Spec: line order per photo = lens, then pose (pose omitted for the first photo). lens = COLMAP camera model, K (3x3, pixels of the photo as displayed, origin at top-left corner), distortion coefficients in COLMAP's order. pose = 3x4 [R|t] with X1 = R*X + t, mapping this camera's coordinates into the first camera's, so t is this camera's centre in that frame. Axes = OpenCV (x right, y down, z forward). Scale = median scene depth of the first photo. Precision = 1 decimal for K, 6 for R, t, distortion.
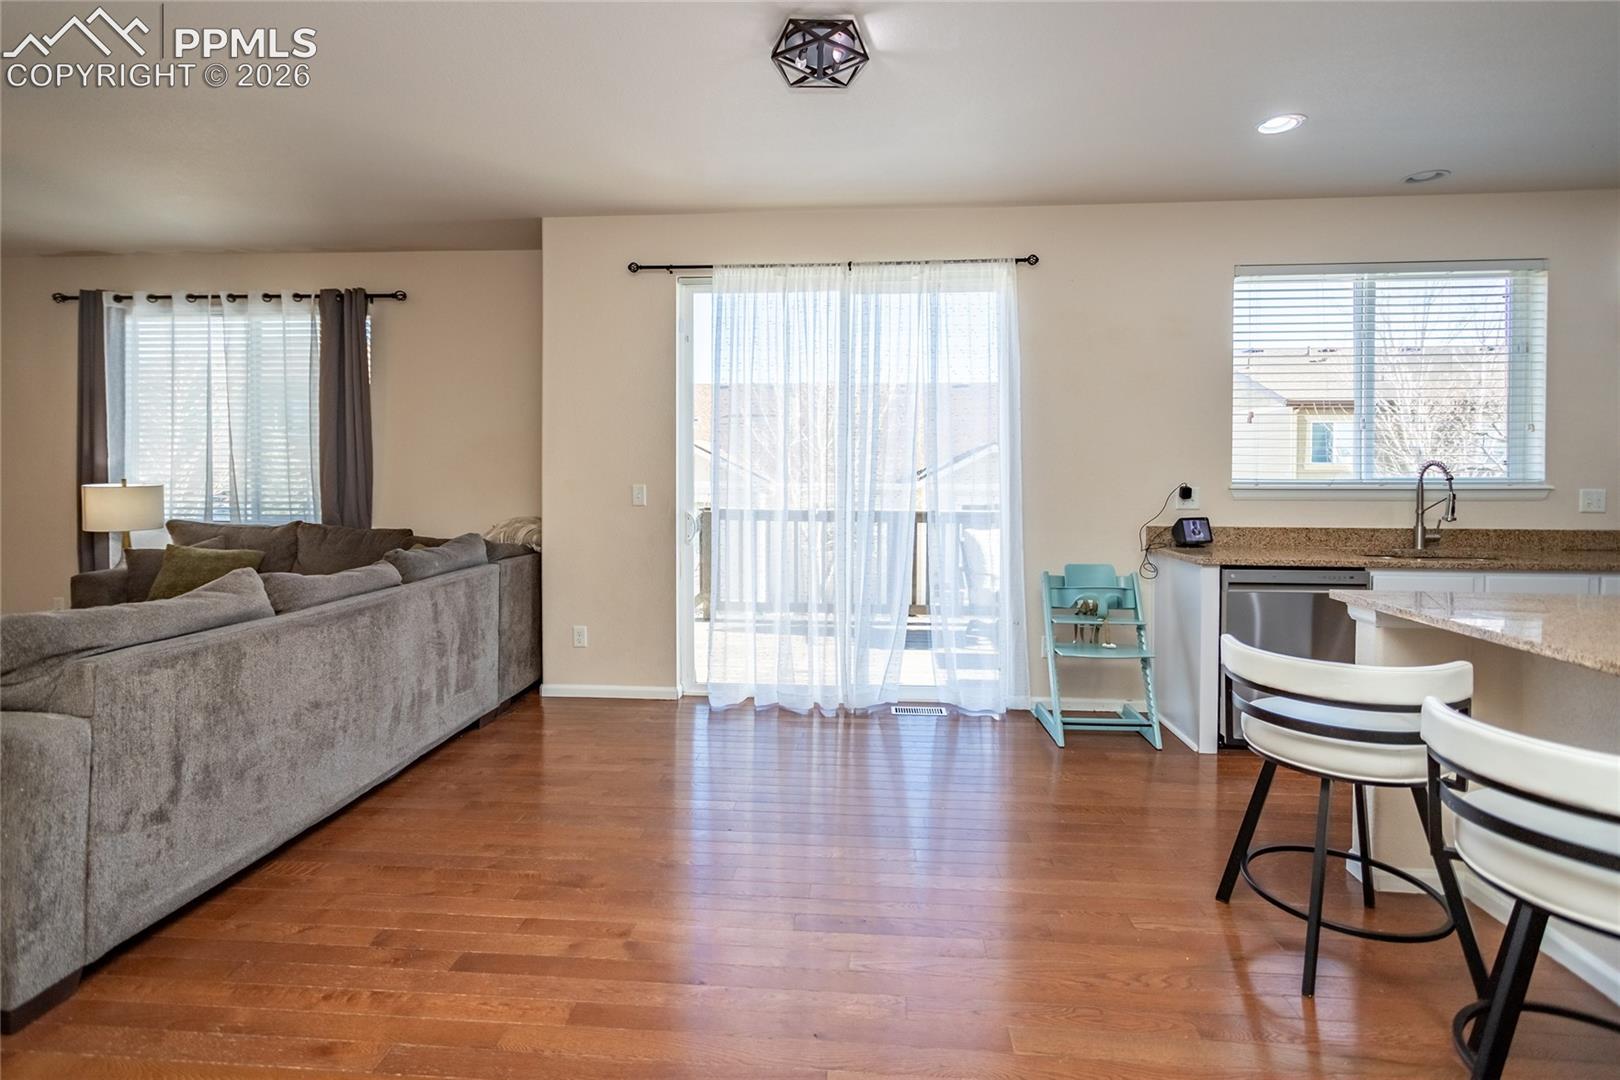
lens RADIAL K [[762.0, 0, 813.5], [0, 762.0, 506.4], [0, 0, 1]] dist [0.000817, 0.001025]
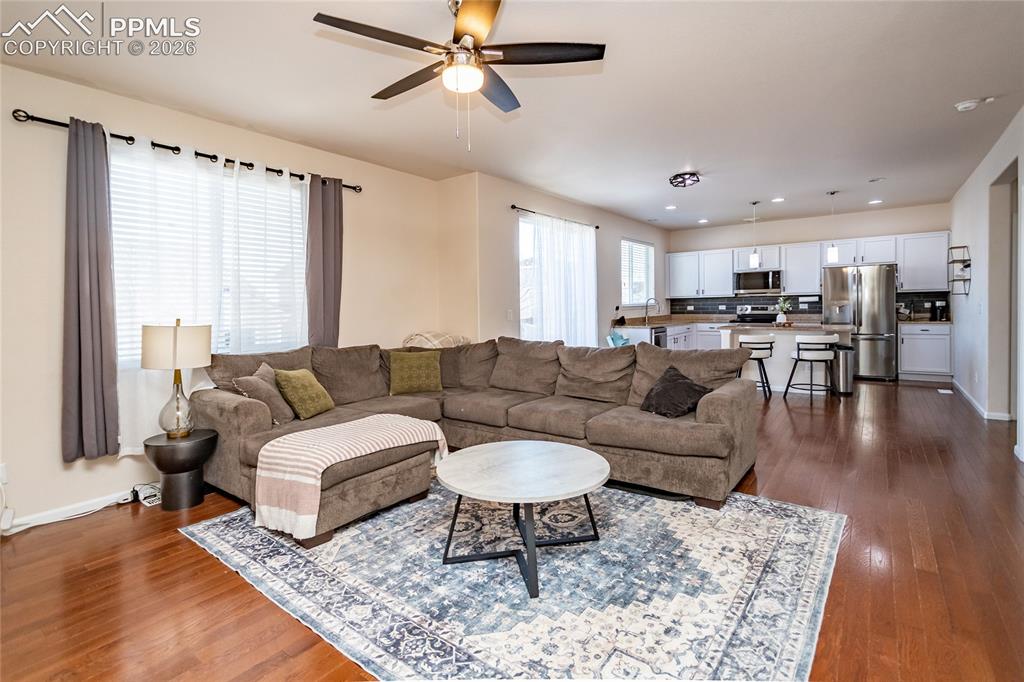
lens RADIAL K [[477.9, 0, 508.6], [0, 477.9, 315.8], [0, 0, 1]] dist [0.001008, 0.000908]
pose [[0.591187, -0.029352, 0.806000, -1.126343], [0.013388, 0.999557, 0.026581, -0.050874], [-0.806423, -0.004924, 0.591318, 0.219432]]
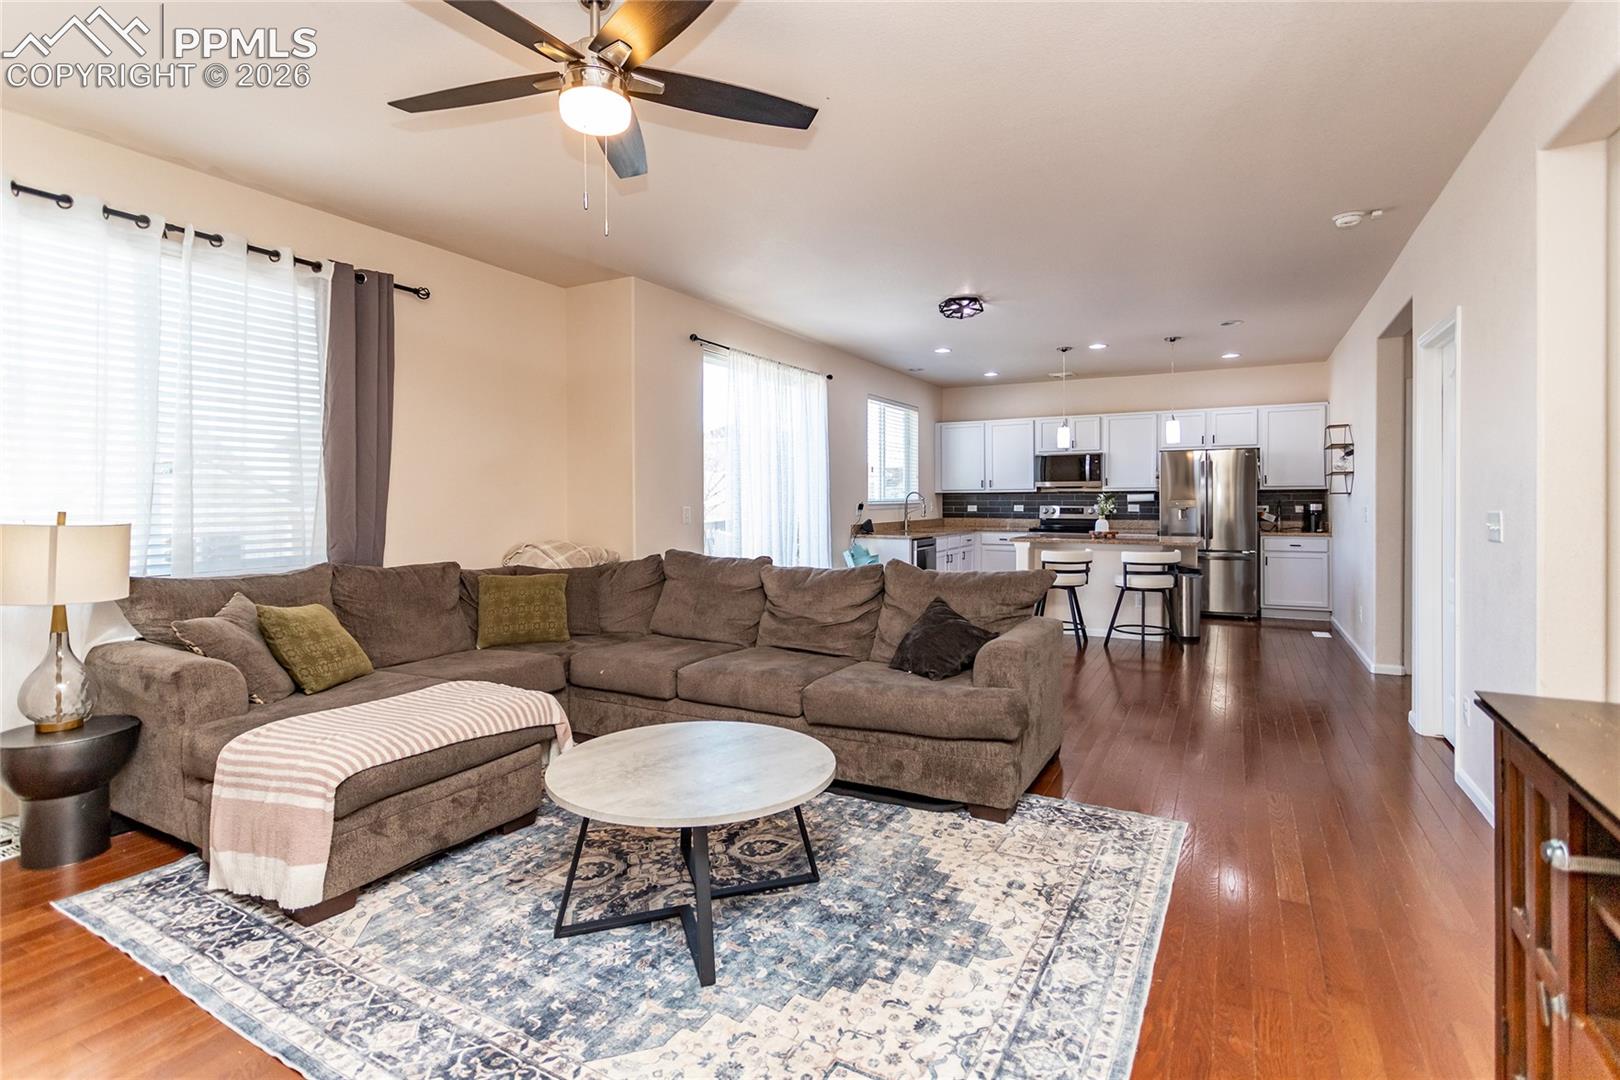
lens RADIAL K [[762.0, 0, 813.5], [0, 762.0, 506.4], [0, 0, 1]] dist [0.000817, 0.001025]
pose [[0.465640, -0.006751, 0.884949, -1.102316], [-0.005014, 0.999935, 0.010267, -0.046983], [-0.884960, -0.009218, 0.465575, 0.213458]]
